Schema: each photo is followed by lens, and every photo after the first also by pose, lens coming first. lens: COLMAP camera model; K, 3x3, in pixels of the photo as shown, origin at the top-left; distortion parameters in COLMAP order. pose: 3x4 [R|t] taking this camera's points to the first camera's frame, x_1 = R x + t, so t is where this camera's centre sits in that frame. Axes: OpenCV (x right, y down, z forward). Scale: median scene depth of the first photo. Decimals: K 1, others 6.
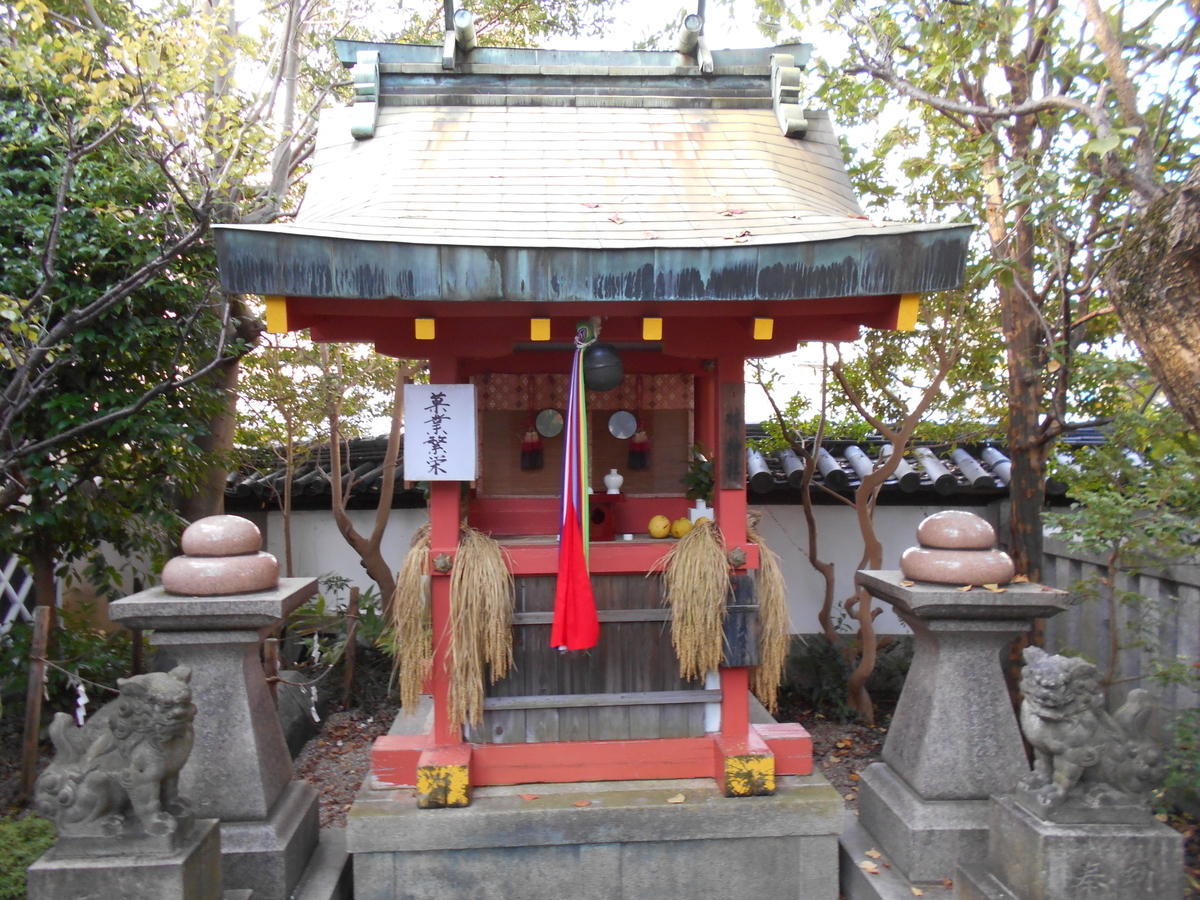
lens RADIAL K [[989.2, 0, 600.0], [0, 989.2, 450.0], [0, 0, 1]] dist [0.006361, 0.000525]
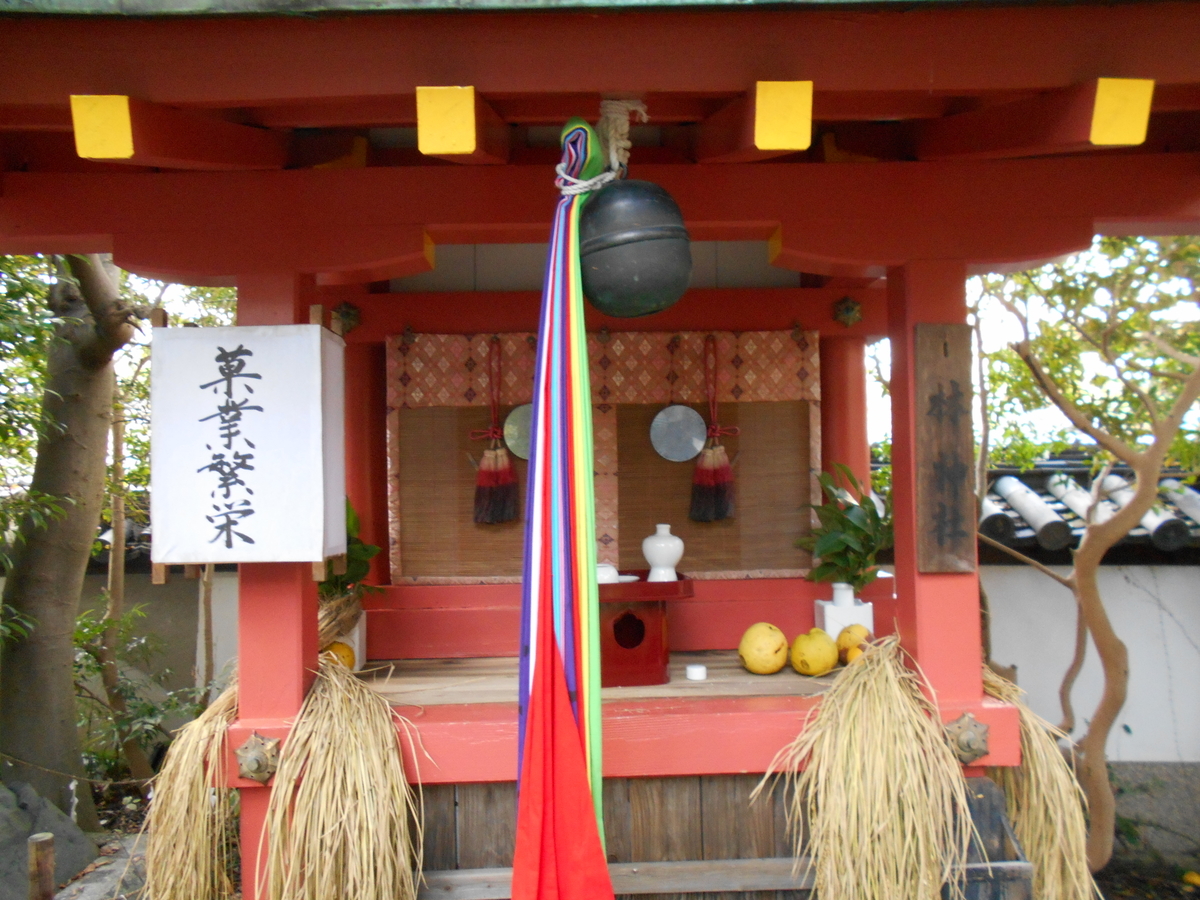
lens RADIAL K [[989.2, 0, 600.0], [0, 989.2, 450.0], [0, 0, 1]] dist [0.006361, 0.000525]
pose [[0.999234, -0.013196, -0.036835, 0.001942], [0.011720, 0.999131, -0.040005, 0.002584], [0.037331, 0.039543, 0.998520, 0.552402]]
